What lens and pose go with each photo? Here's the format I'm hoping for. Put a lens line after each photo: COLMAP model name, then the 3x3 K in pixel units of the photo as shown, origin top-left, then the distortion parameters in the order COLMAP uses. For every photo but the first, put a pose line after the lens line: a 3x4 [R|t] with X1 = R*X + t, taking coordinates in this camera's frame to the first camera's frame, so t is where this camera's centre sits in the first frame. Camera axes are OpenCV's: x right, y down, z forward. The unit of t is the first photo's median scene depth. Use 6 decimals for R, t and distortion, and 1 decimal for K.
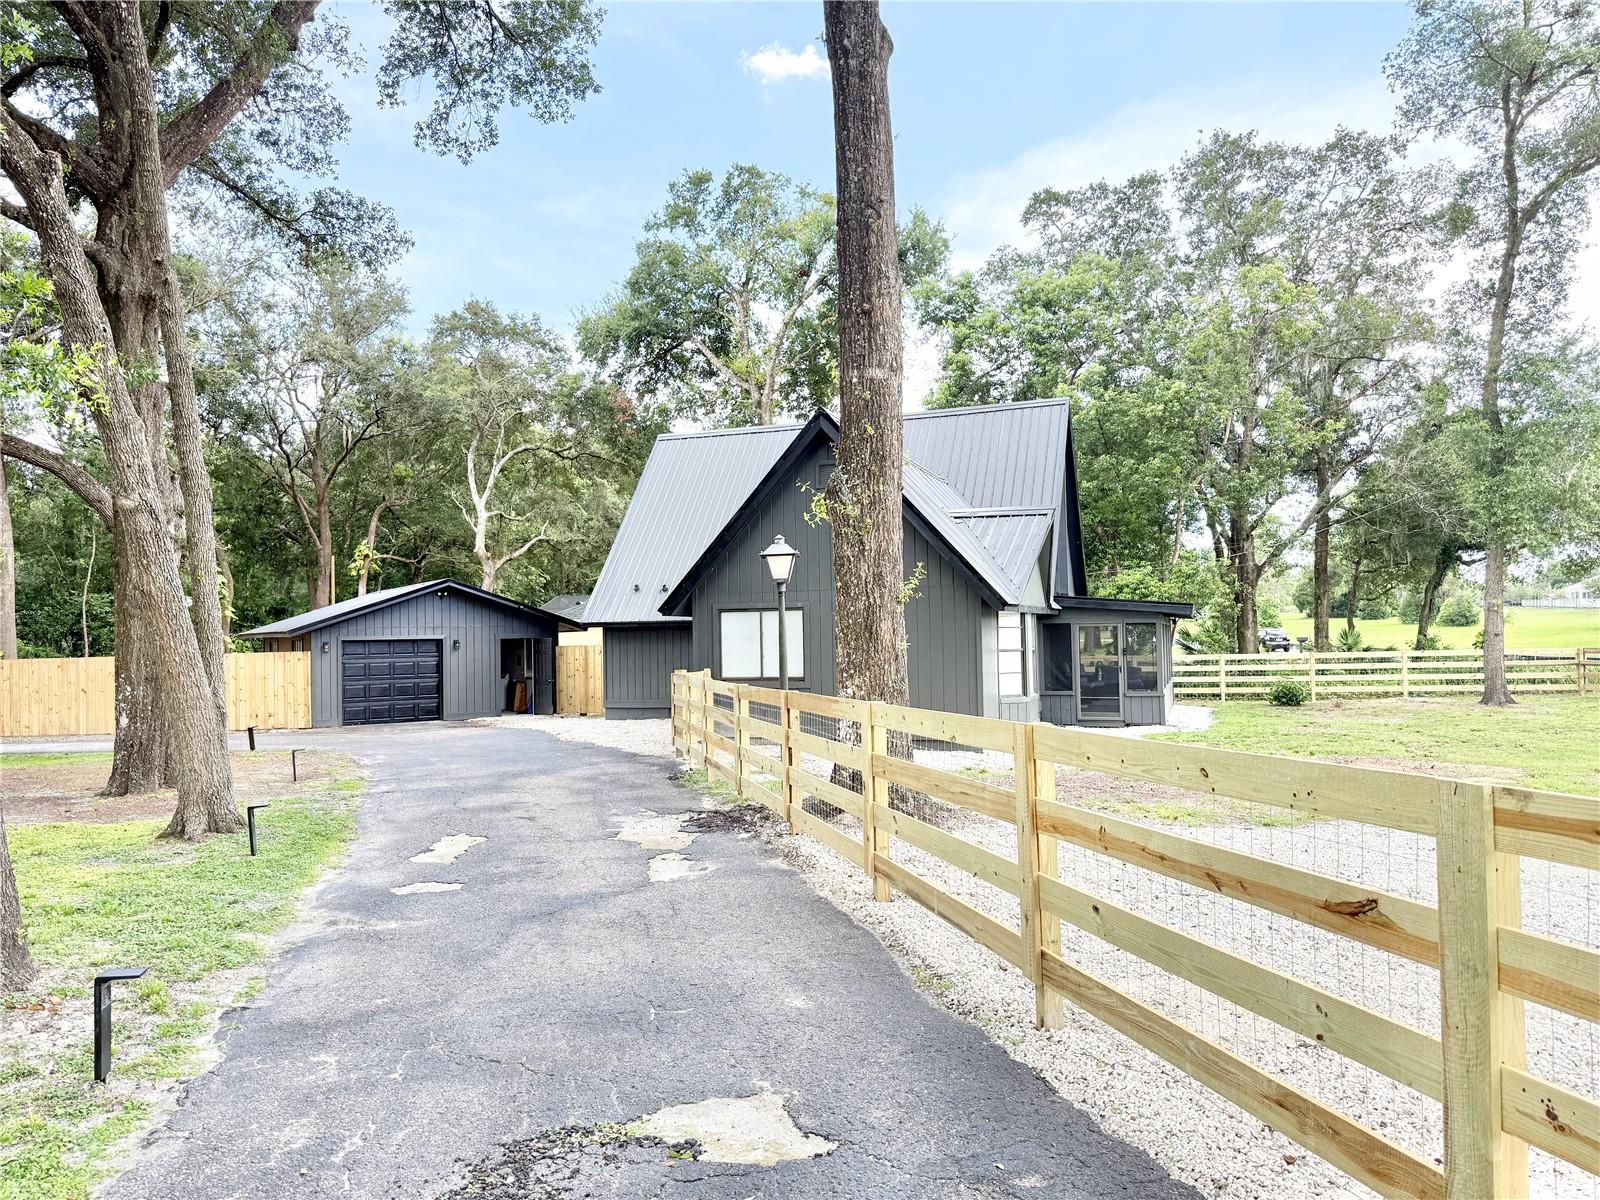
lens RADIAL K [[1130.3, 0, 797.2], [0, 1130.3, 608.1], [0, 0, 1]] dist [0.098511, -0.145966]
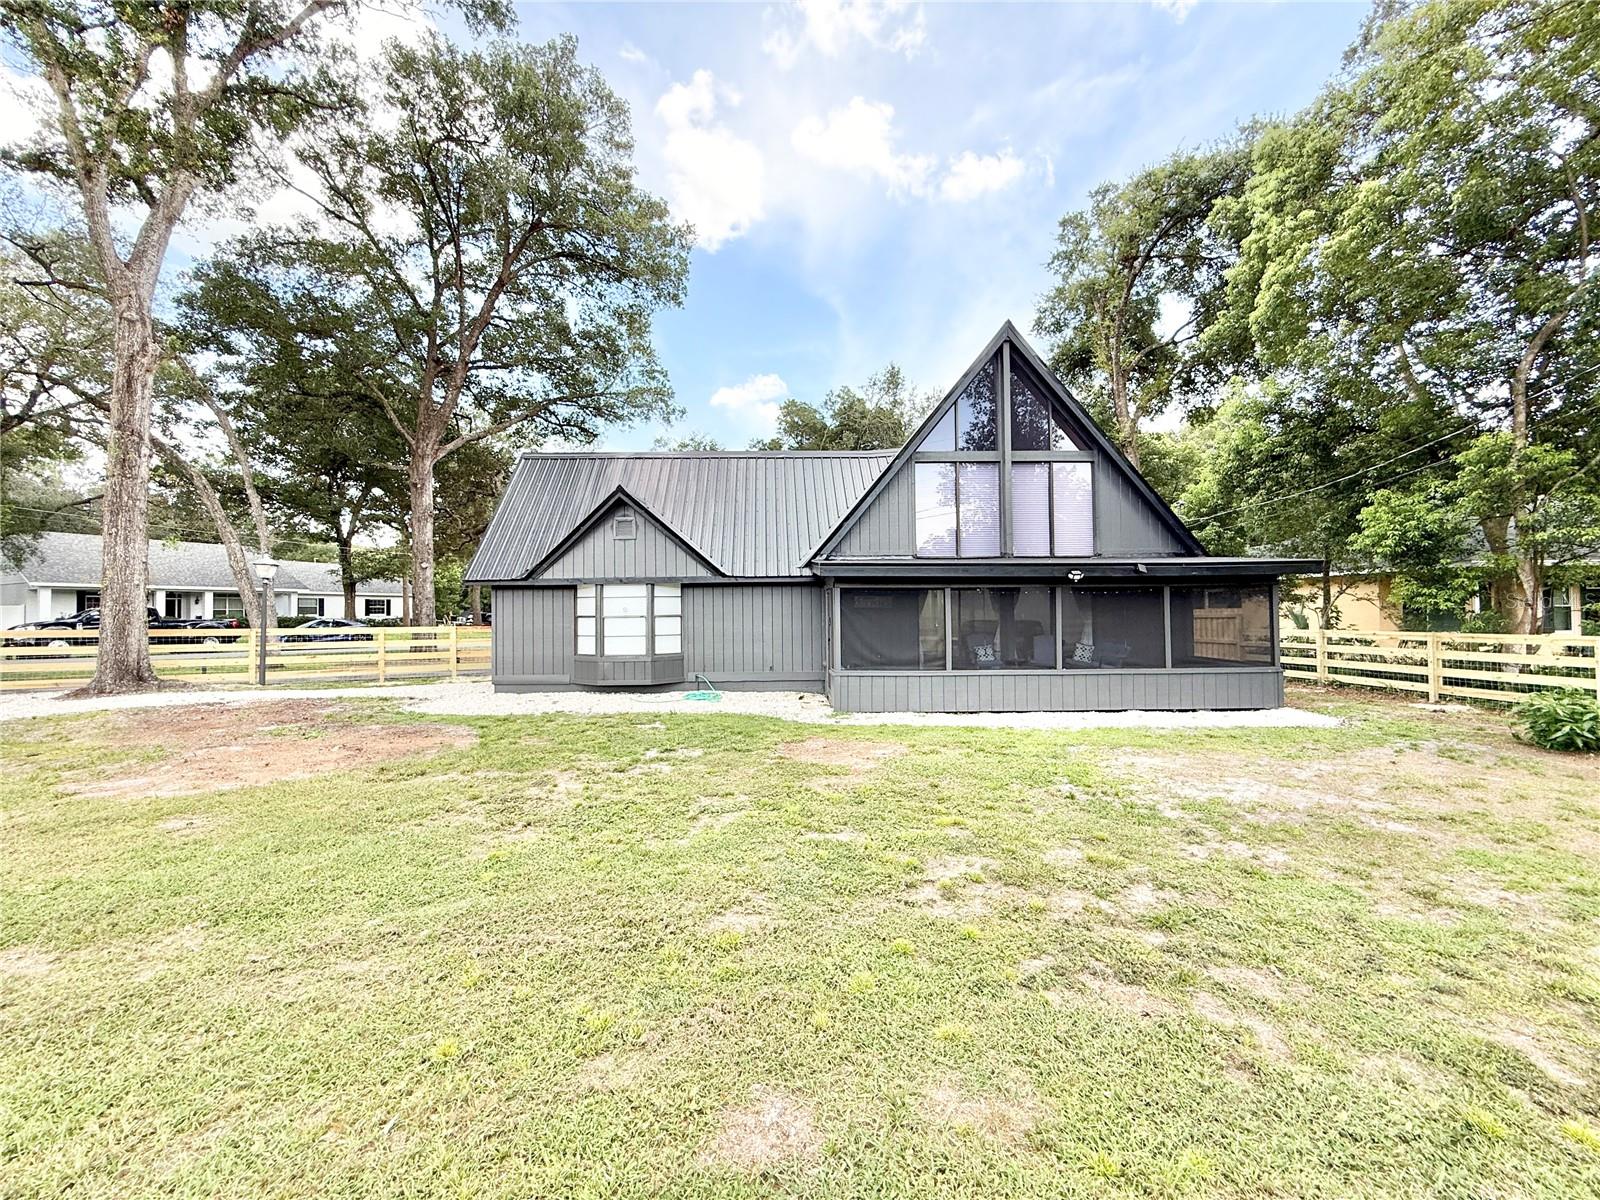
lens RADIAL K [[643.1, 0, 800.0], [0, 643.1, 600.0], [0, 0, 1]] dist [0.005801, 0.000152]
pose [[0.358704, -0.004964, -0.933438, 0.492604], [0.026813, 0.999628, 0.004988, 0.012387], [0.933066, -0.026818, 0.358704, 0.535336]]
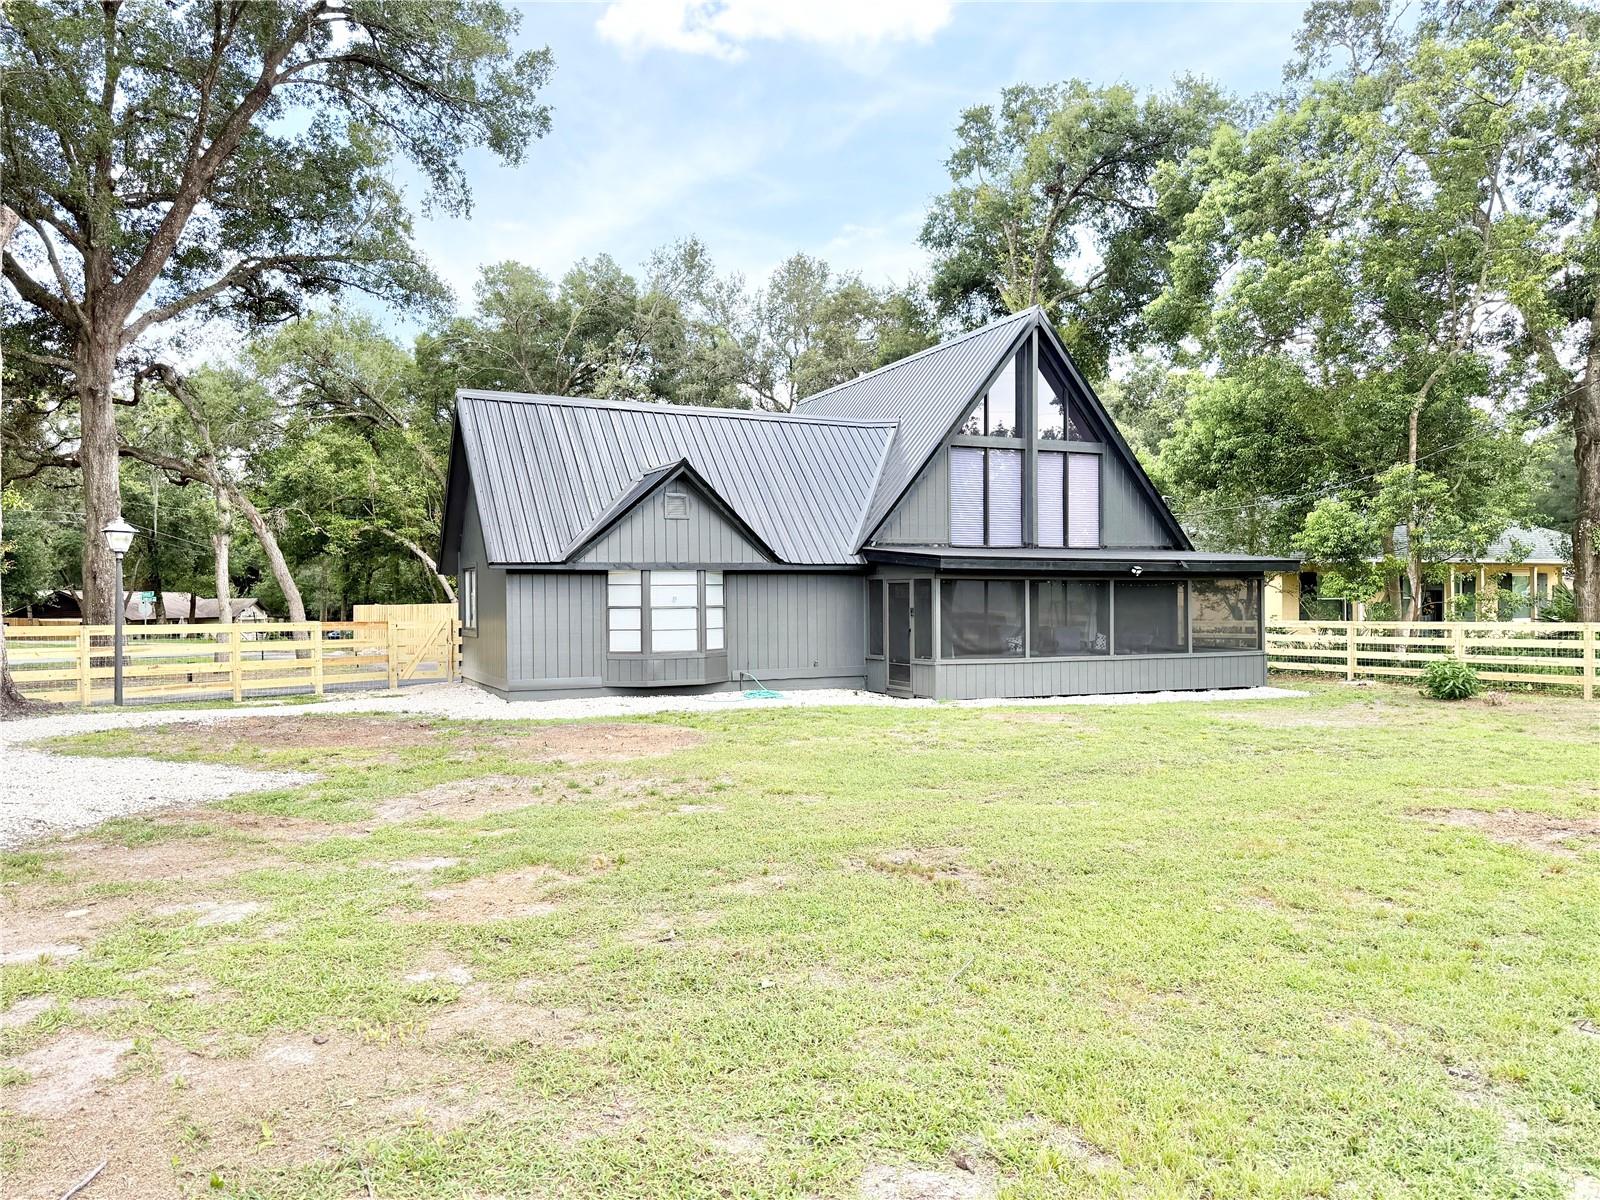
lens RADIAL K [[1130.3, 0, 797.2], [0, 1130.3, 608.1], [0, 0, 1]] dist [0.098511, -0.145966]
pose [[0.704079, 0.016301, -0.709934, 0.556433], [0.013510, 0.999248, 0.036343, 0.001845], [0.709993, -0.035179, 0.703330, 0.223838]]
